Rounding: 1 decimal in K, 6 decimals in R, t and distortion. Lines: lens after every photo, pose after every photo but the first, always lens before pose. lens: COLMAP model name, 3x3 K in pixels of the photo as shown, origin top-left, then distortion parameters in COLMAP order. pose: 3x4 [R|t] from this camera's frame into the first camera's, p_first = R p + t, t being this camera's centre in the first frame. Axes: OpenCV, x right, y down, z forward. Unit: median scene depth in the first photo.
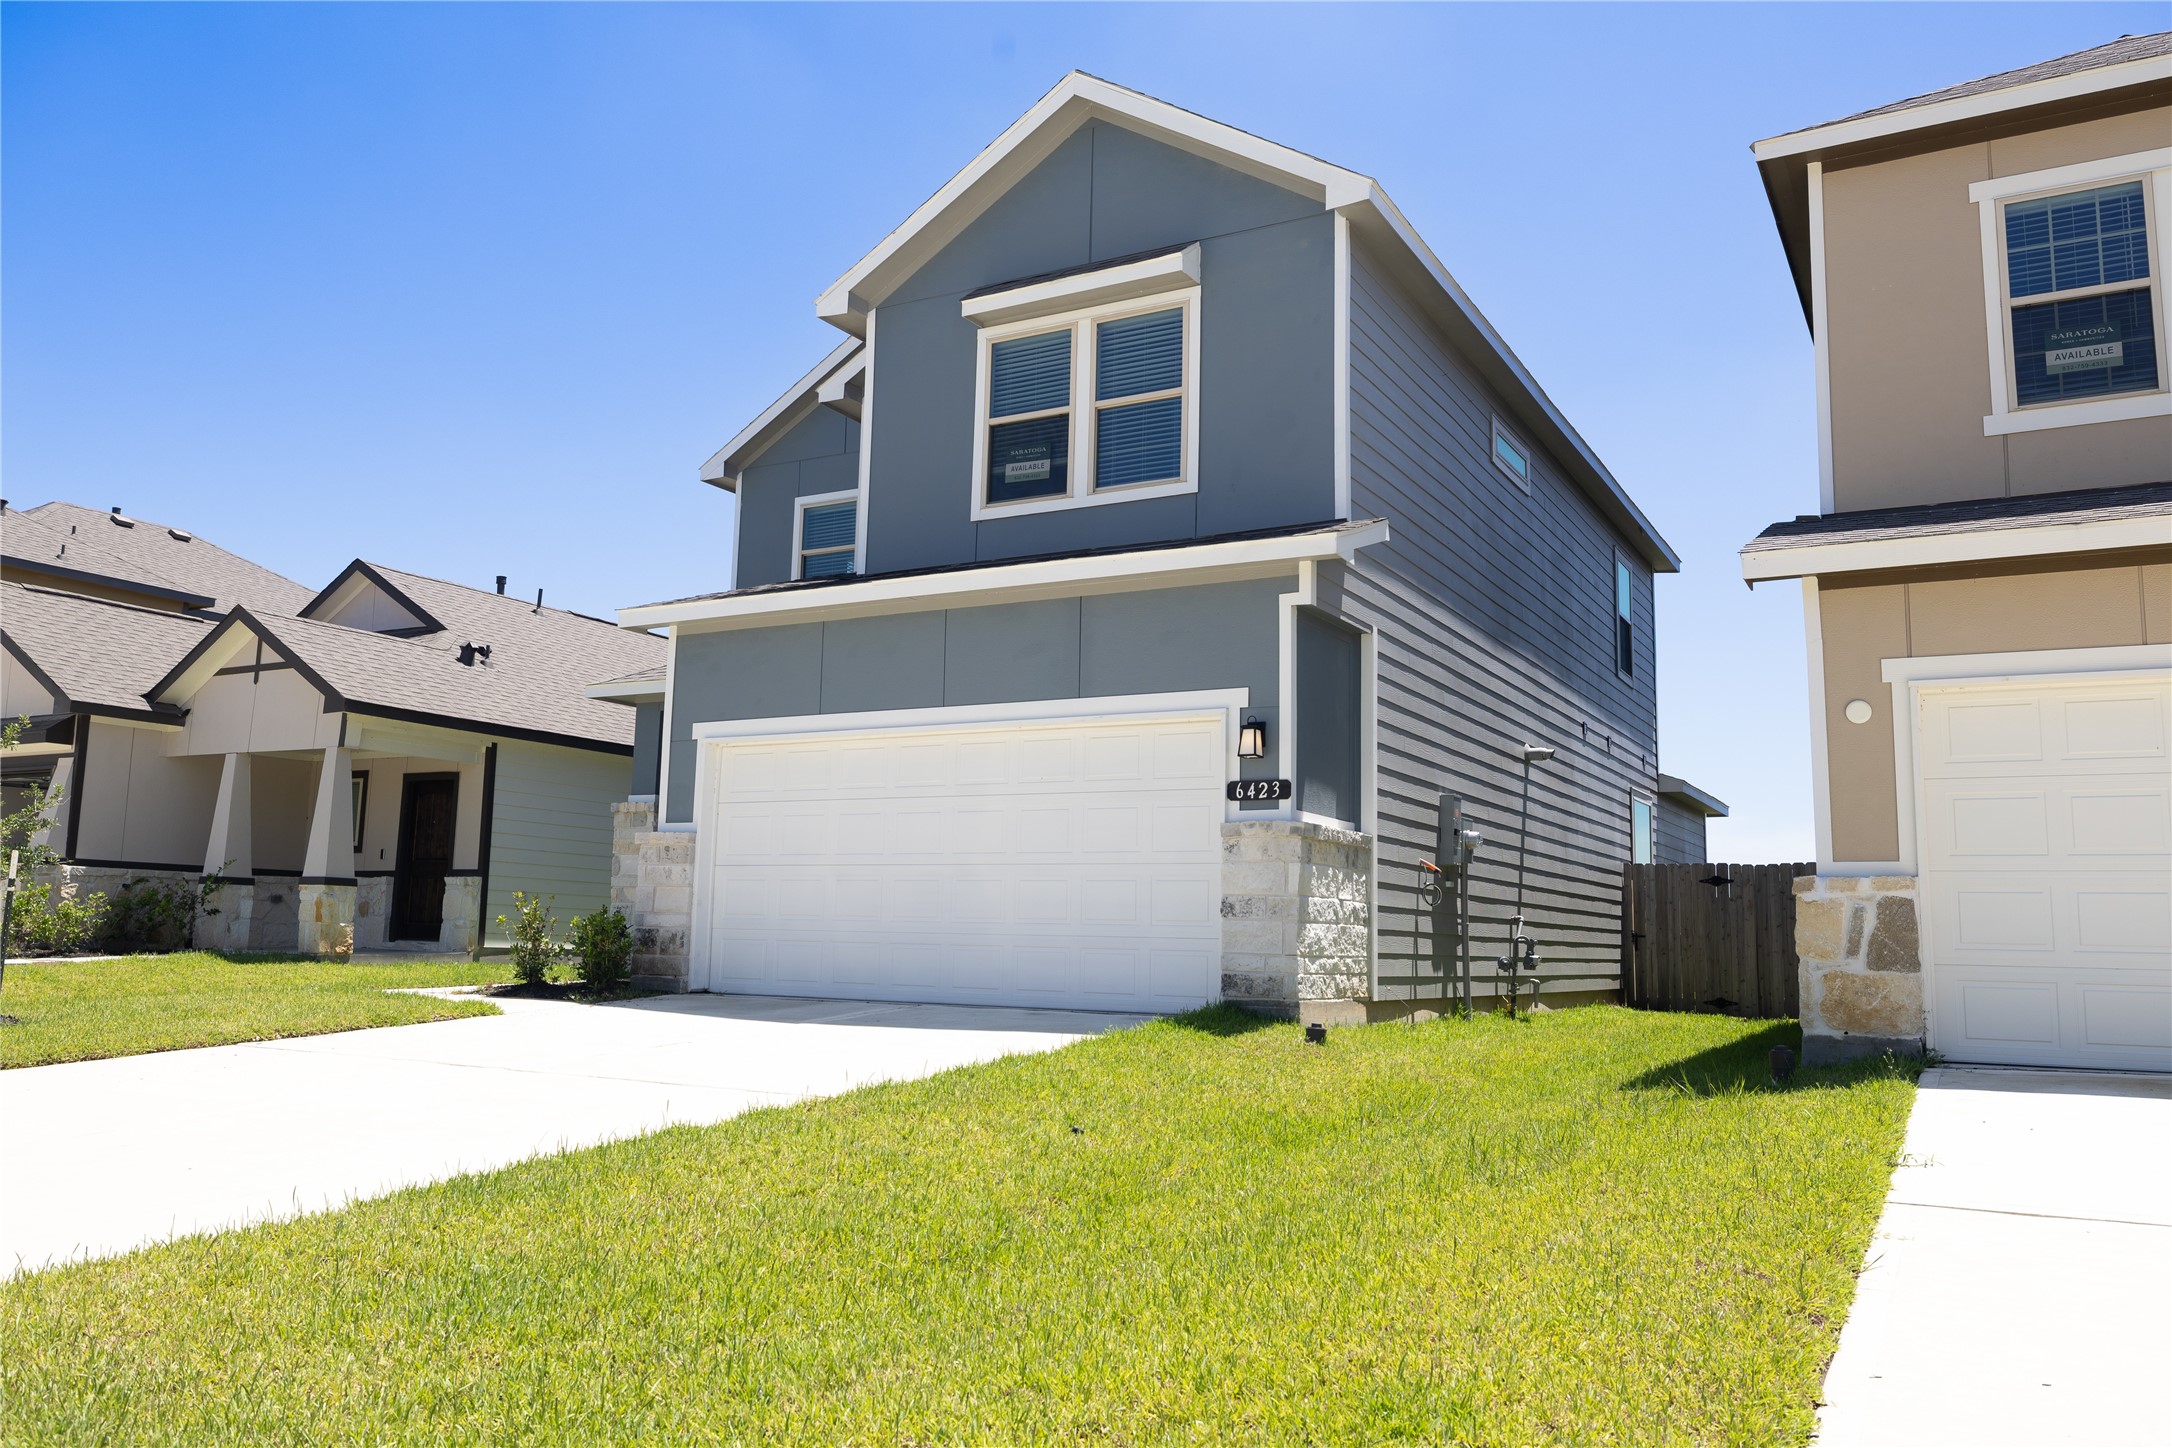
lens RADIAL K [[1631.6, 0, 1086.0], [0, 1631.6, 724.0], [0, 0, 1]] dist [-0.002482, -0.000245]
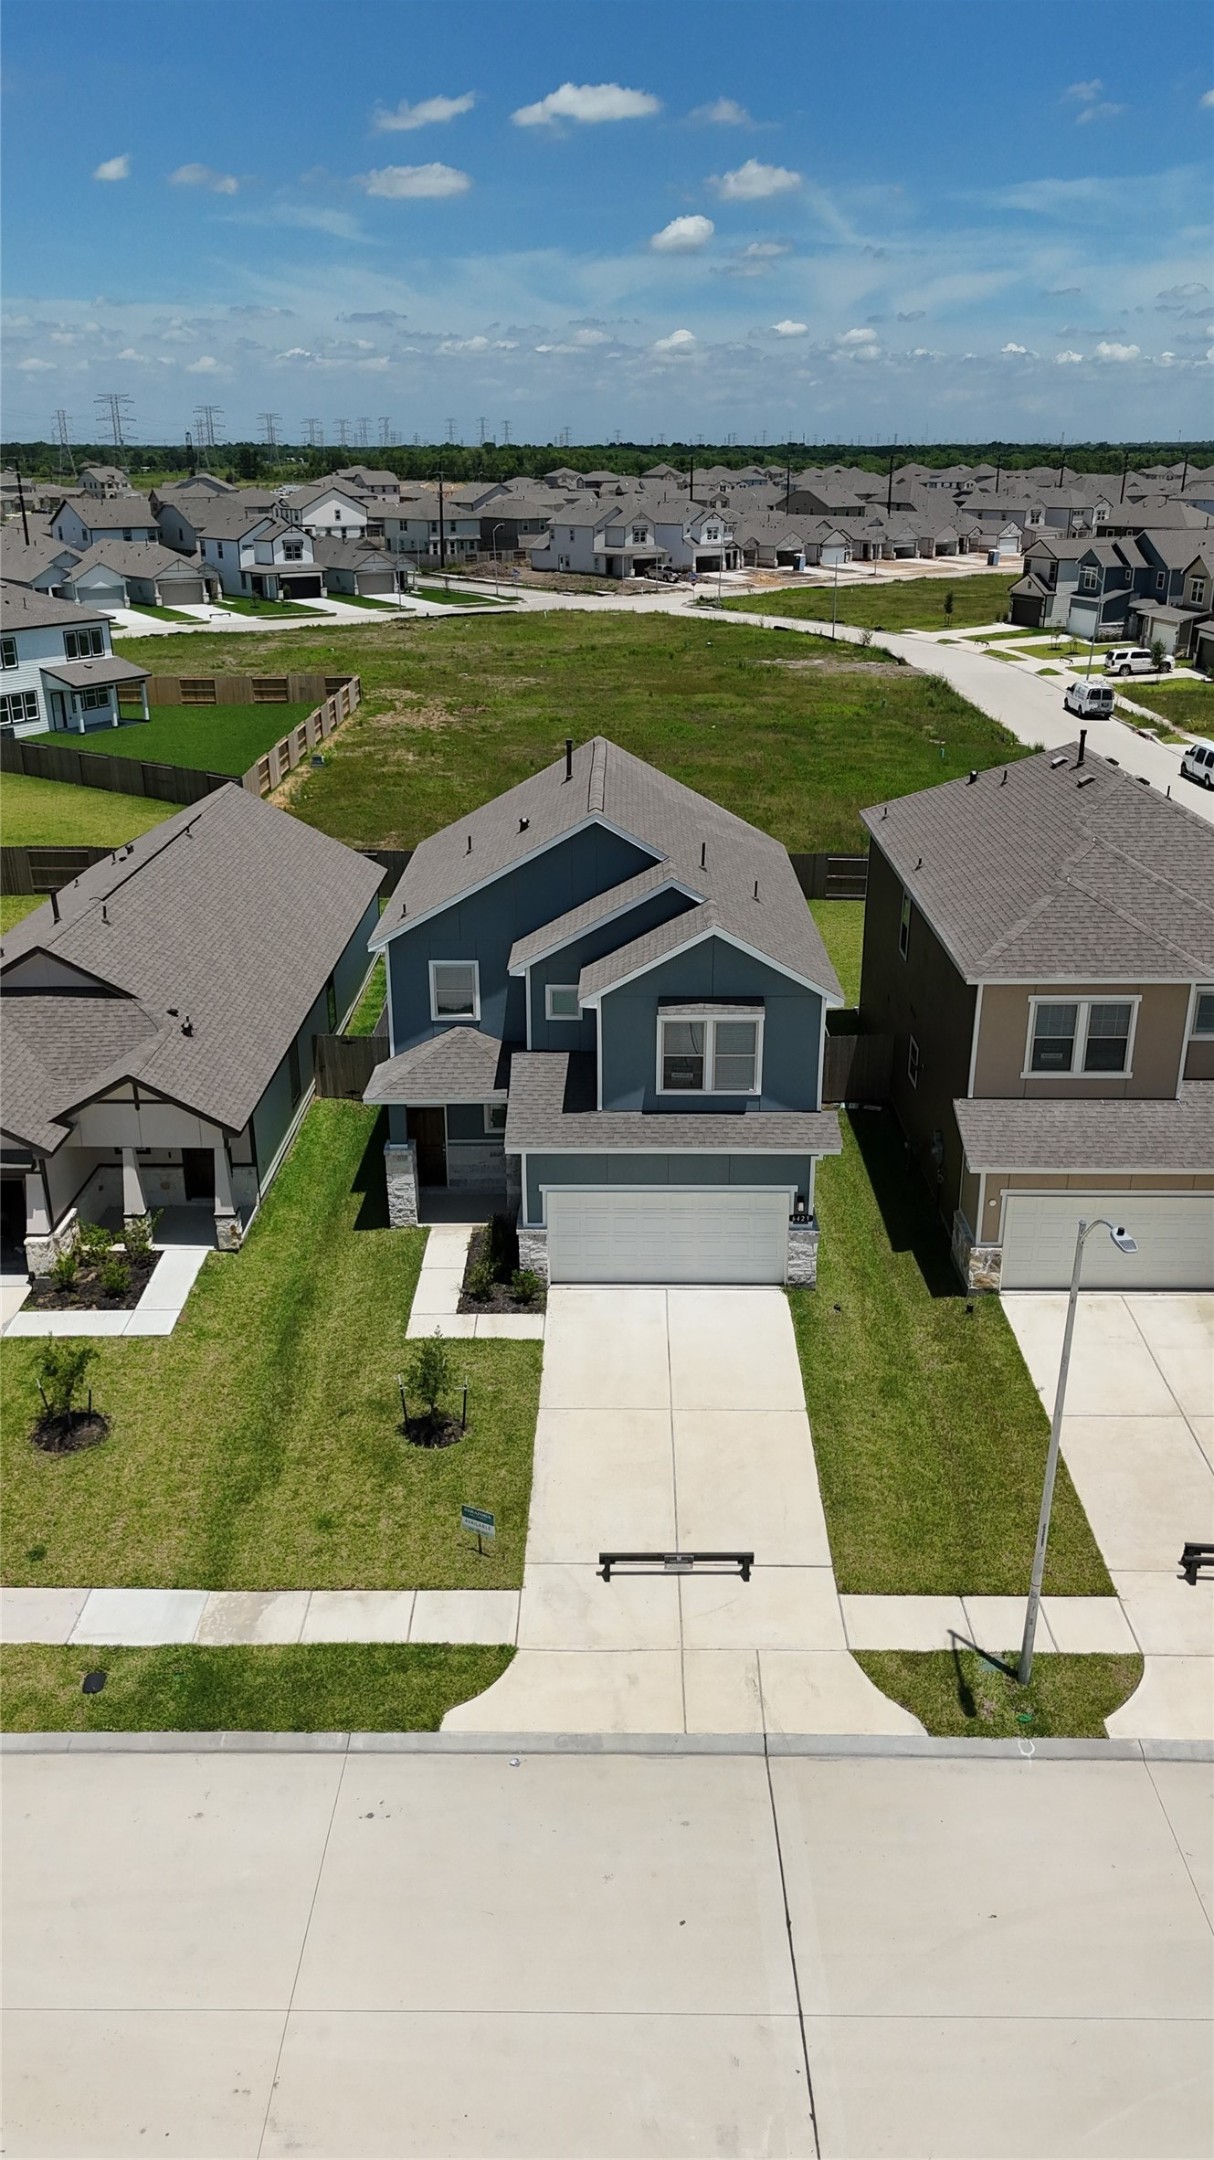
lens RADIAL K [[1603.0, 0, 607.0], [0, 1603.0, 1080.0], [0, 0, 1]] dist [0.105903, 0.000197]
pose [[0.876451, -0.198975, 0.438454, -1.233167], [-0.042751, 0.874863, 0.482481, -1.354847], [-0.479589, -0.441615, 0.758268, -0.783613]]
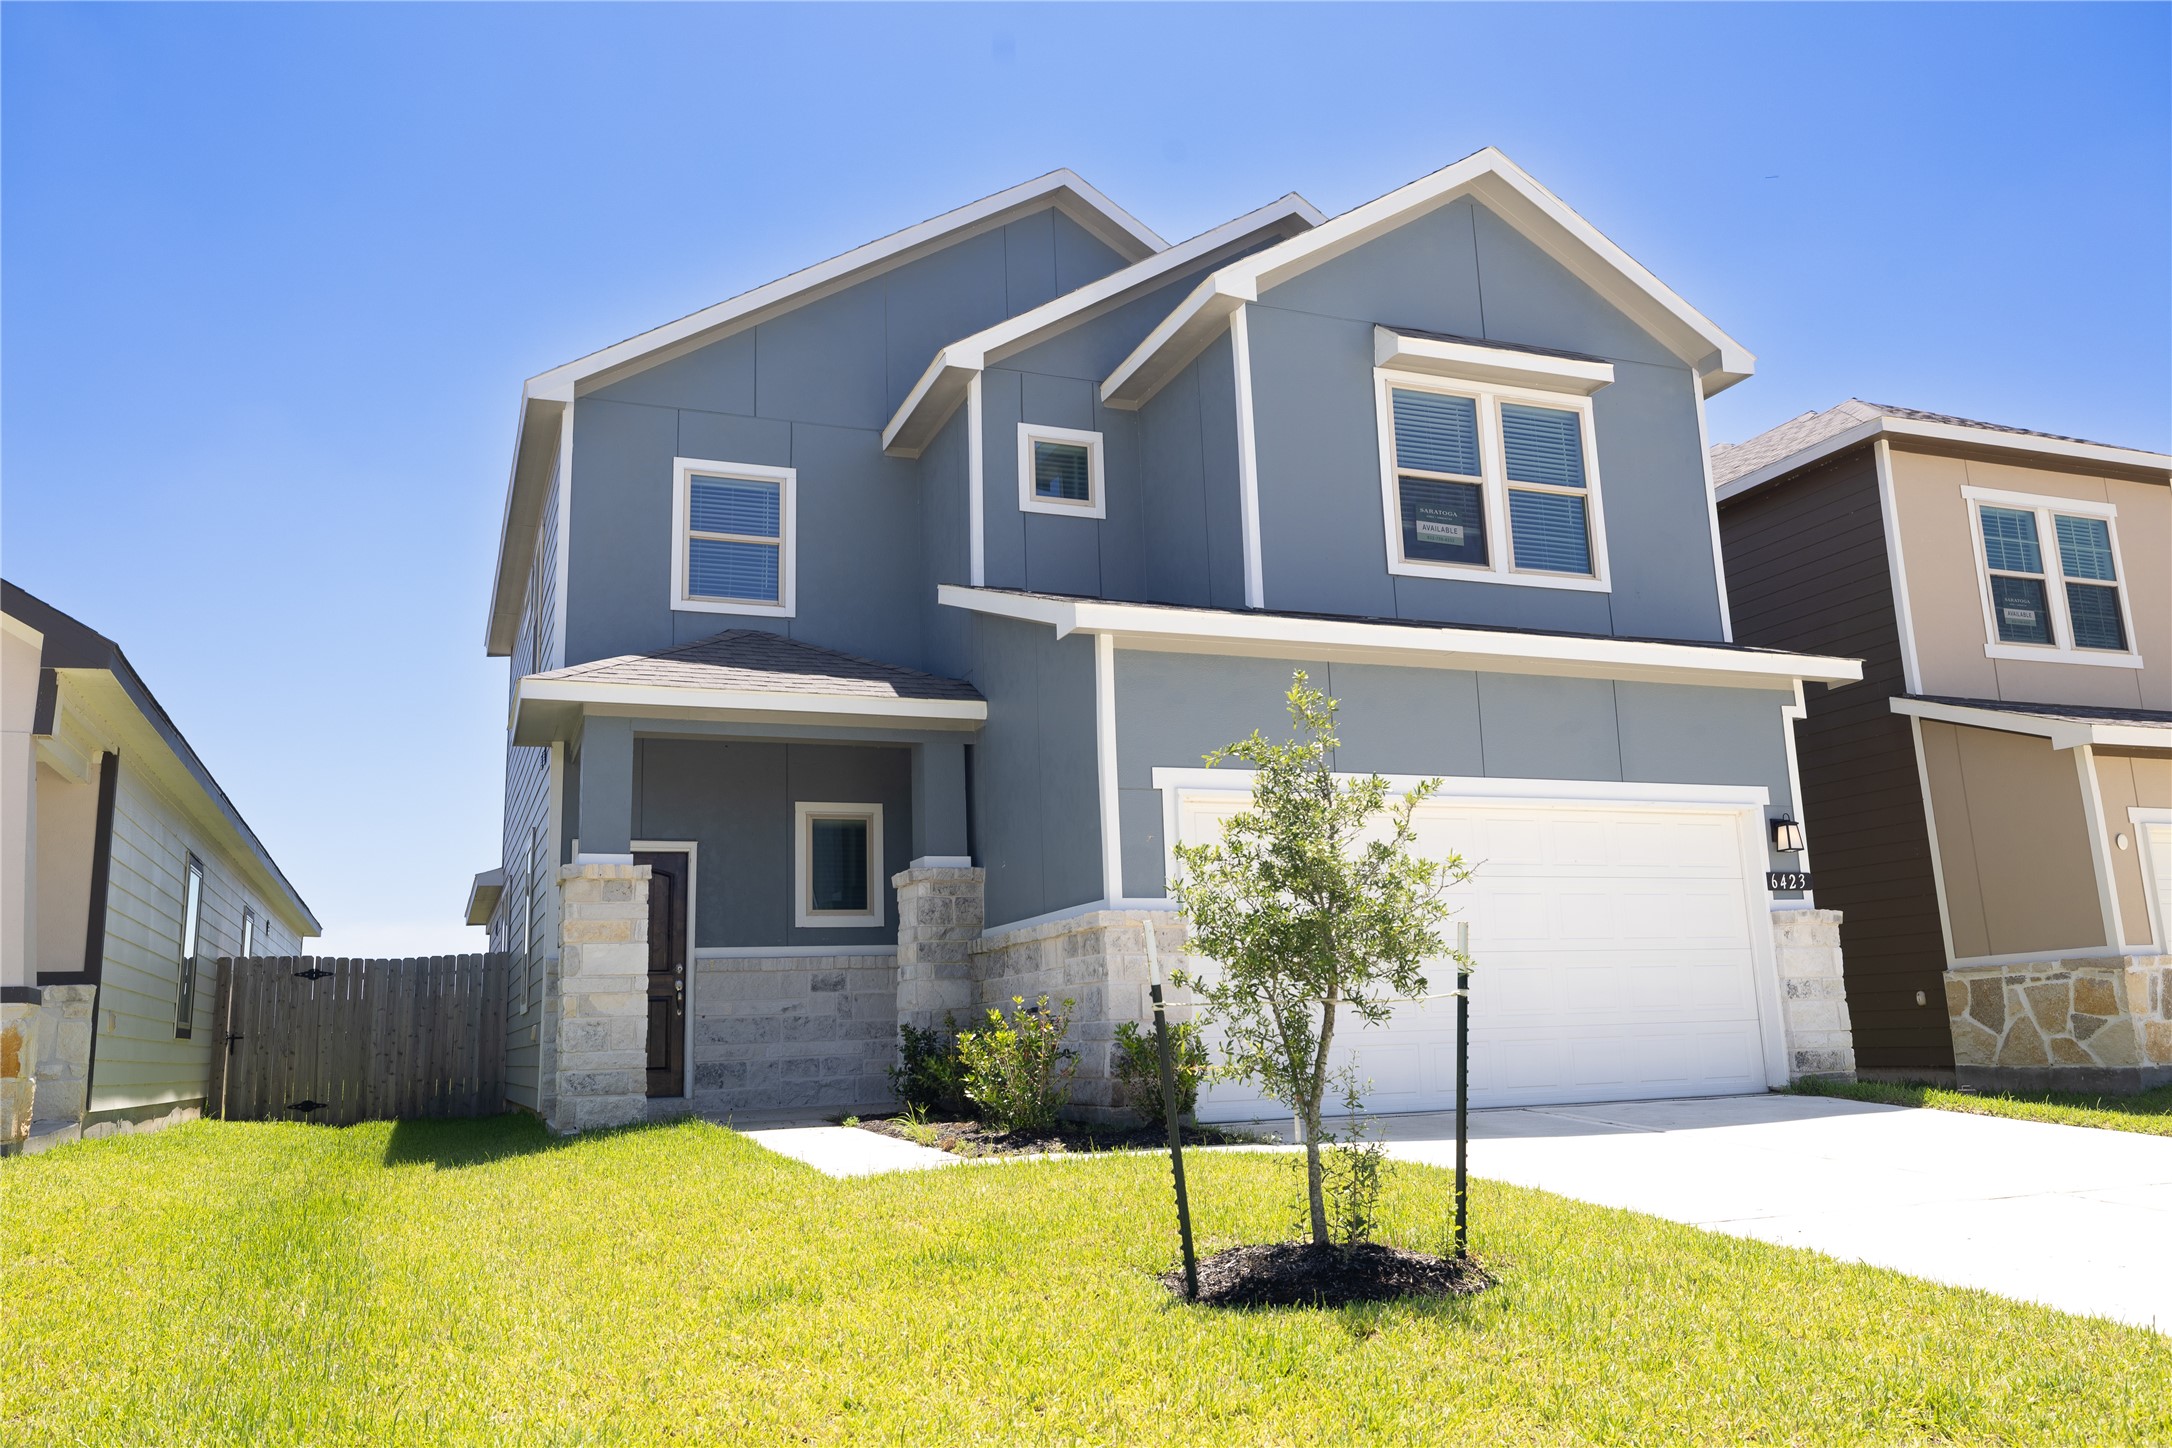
lens RADIAL K [[1631.6, 0, 1086.0], [0, 1631.6, 724.0], [0, 0, 1]] dist [-0.002482, -0.000245]
pose [[0.629199, 0.106954, 0.769850, -0.925065], [-0.058510, 0.994194, -0.090302, 0.054684], [-0.775039, 0.011774, 0.631804, 0.592331]]
